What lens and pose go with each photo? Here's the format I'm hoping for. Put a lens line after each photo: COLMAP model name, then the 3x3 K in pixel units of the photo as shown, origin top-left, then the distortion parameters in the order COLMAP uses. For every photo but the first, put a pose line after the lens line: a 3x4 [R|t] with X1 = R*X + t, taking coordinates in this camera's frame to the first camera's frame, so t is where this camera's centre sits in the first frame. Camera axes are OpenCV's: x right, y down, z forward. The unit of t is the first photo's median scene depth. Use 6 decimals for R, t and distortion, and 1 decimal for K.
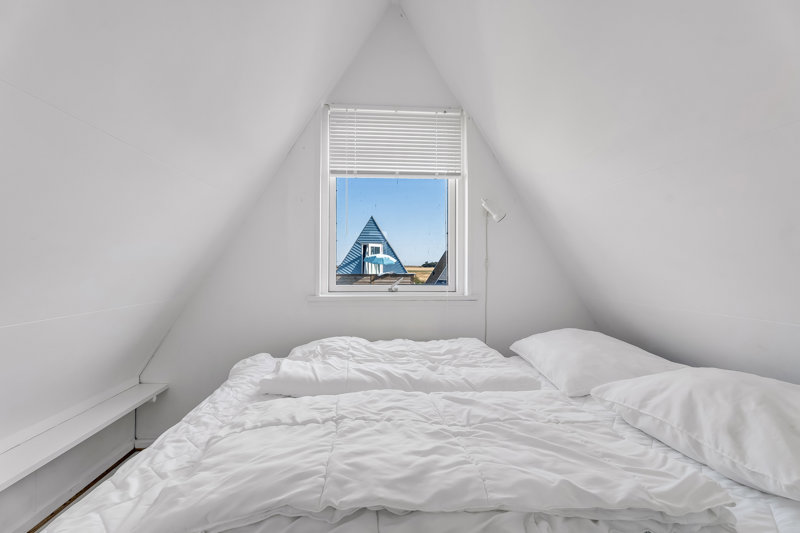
lens RADIAL K [[349.8, 0, 400.0], [0, 349.8, 266.5], [0, 0, 1]] dist [0.003823, 0.000273]
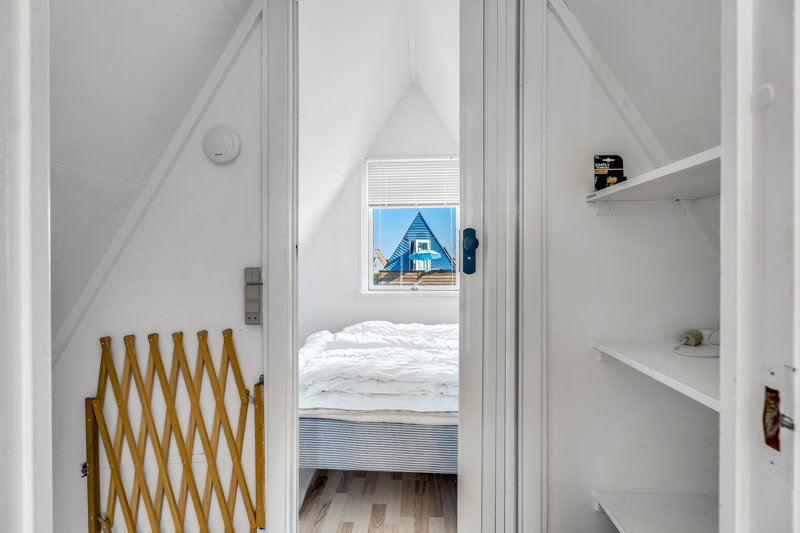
lens RADIAL K [[349.8, 0, 400.0], [0, 349.8, 266.5], [0, 0, 1]] dist [0.003823, 0.000273]
pose [[0.990834, -0.004017, -0.135028, 0.140455], [0.005533, 0.999926, 0.010852, -0.046103], [0.134974, -0.011500, 0.990782, -0.468396]]
